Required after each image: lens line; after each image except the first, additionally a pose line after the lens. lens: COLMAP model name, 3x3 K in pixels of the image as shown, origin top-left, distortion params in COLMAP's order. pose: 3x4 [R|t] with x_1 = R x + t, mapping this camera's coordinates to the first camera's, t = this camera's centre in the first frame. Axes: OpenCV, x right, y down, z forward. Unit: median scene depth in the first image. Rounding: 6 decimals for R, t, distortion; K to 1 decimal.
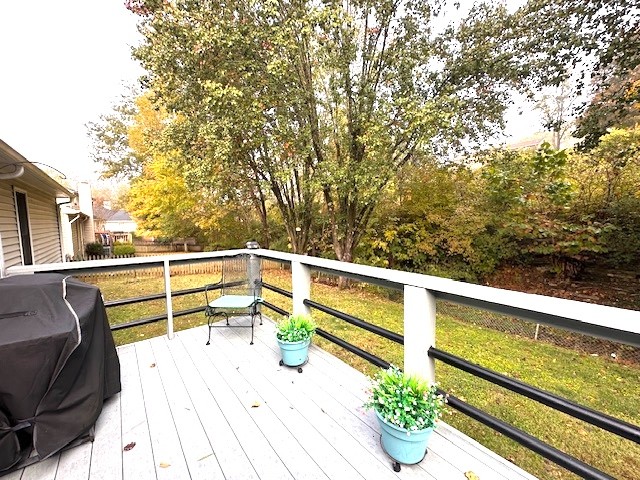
lens RADIAL K [[260.5, 0, 320.0], [0, 260.5, 240.0], [0, 0, 1]] dist [-0.000415, 0.000016]
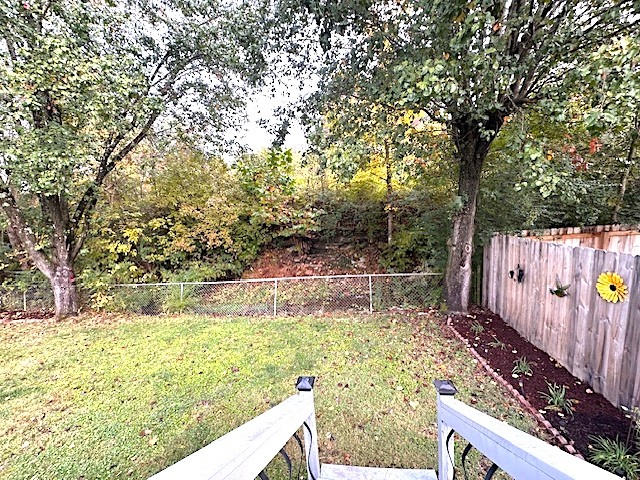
lens RADIAL K [[260.5, 0, 320.0], [0, 260.5, 240.0], [0, 0, 1]] dist [-0.000415, 0.000016]
pose [[0.731134, -0.122337, 0.671176, 0.153867], [0.100118, 0.992380, 0.071823, -0.001891], [-0.674848, 0.014685, 0.737811, 0.019178]]
